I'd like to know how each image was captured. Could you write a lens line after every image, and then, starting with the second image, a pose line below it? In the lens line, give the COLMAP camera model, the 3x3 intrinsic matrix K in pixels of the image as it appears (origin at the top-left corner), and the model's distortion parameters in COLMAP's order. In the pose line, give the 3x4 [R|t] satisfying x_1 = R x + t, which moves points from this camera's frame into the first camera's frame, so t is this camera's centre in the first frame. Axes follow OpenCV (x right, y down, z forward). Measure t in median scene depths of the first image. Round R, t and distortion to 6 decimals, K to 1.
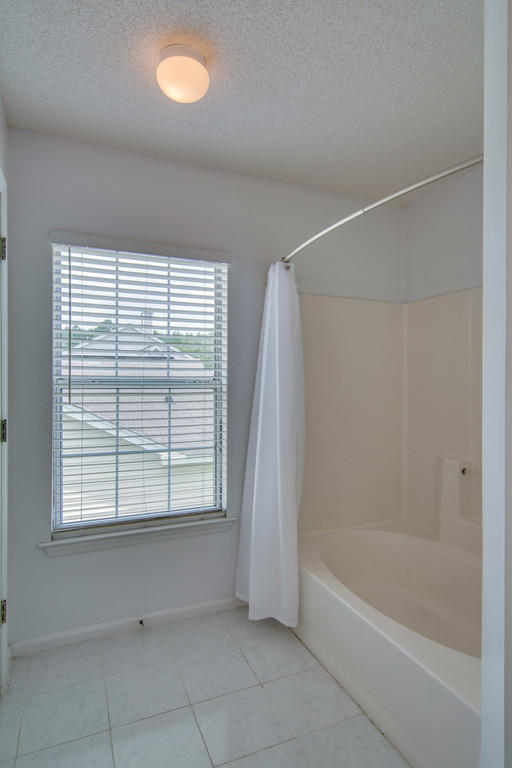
lens RADIAL K [[426.2, 0, 254.2], [0, 426.2, 384.0], [0, 0, 1]] dist [-0.000559, -0.000893]
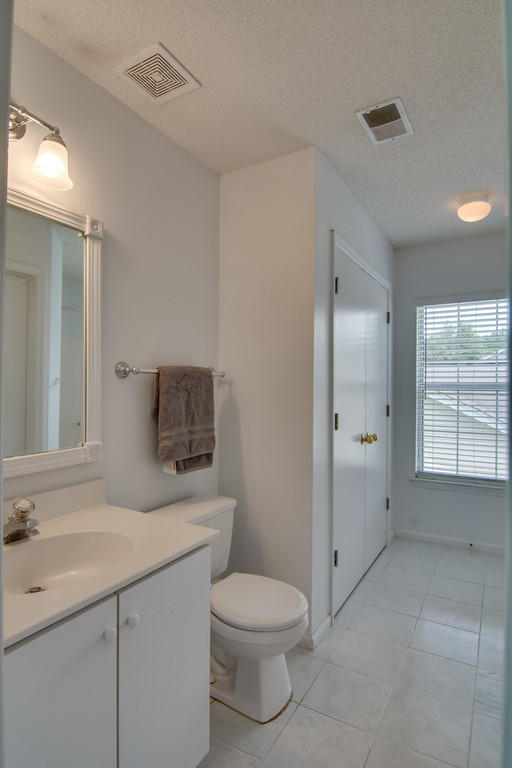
lens RADIAL K [[426.2, 0, 255.3], [0, 426.2, 384.7], [0, 0, 1]] dist [-0.000559, -0.000893]
pose [[0.596784, 0.004752, -0.802388, 0.505390], [-0.003161, 0.999989, 0.003572, -0.012962], [0.802396, 0.000405, 0.596792, -0.539337]]
